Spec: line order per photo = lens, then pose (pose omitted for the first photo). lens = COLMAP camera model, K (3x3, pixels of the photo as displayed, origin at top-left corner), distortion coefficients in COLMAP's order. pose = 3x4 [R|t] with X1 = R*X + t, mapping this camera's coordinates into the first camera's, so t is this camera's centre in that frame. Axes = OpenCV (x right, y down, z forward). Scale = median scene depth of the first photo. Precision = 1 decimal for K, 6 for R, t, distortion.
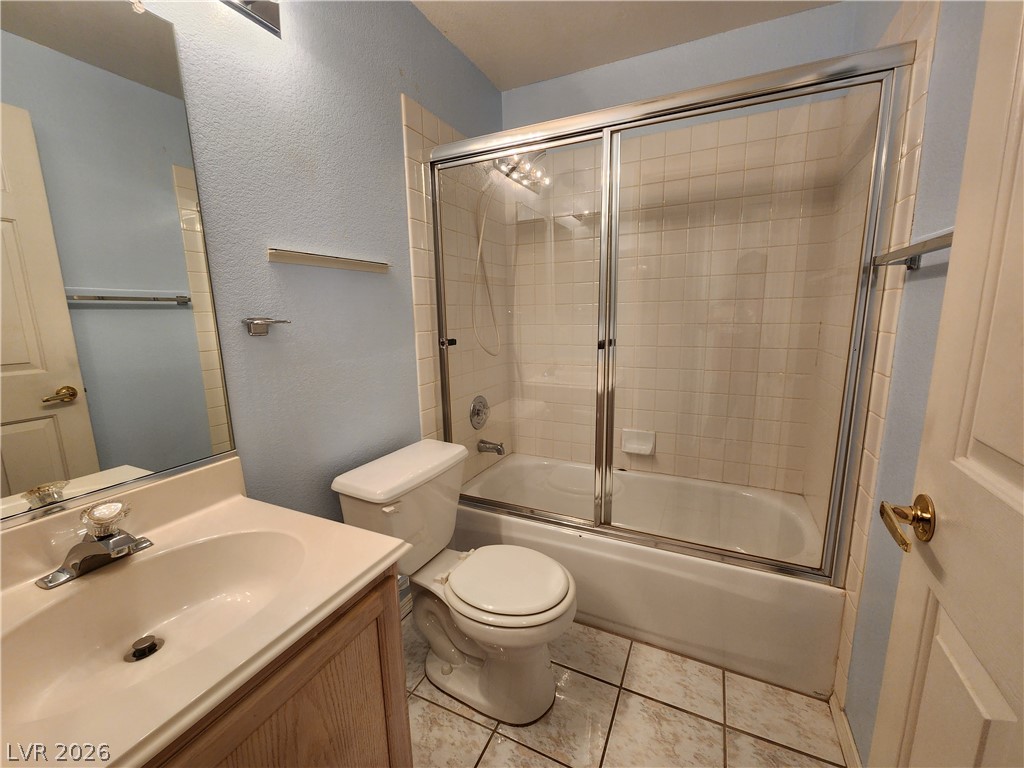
lens RADIAL K [[417.3, 0, 512.4], [0, 417.3, 384.6], [0, 0, 1]] dist [-0.001320, 0.000046]
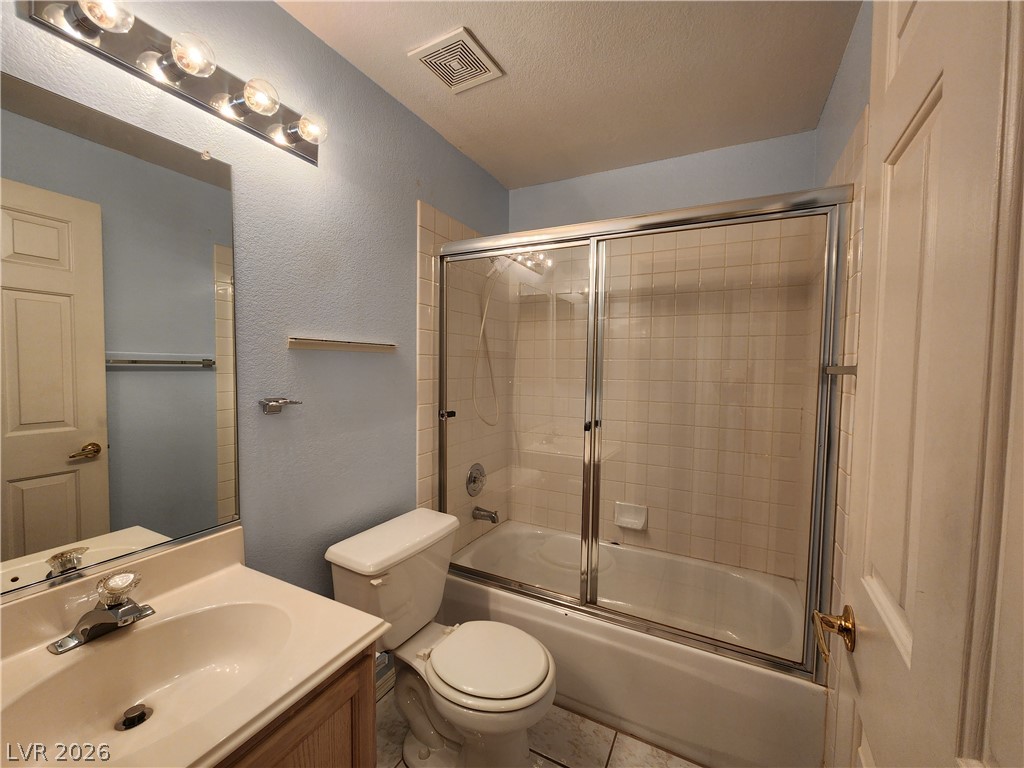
lens RADIAL K [[417.3, 0, 512.4], [0, 417.3, 384.6], [0, 0, 1]] dist [-0.001320, 0.000046]
pose [[0.999094, 0.033795, -0.025848, 0.042396], [-0.036806, 0.991267, -0.126631, -0.056140], [0.021343, 0.127468, 0.991613, -0.073309]]
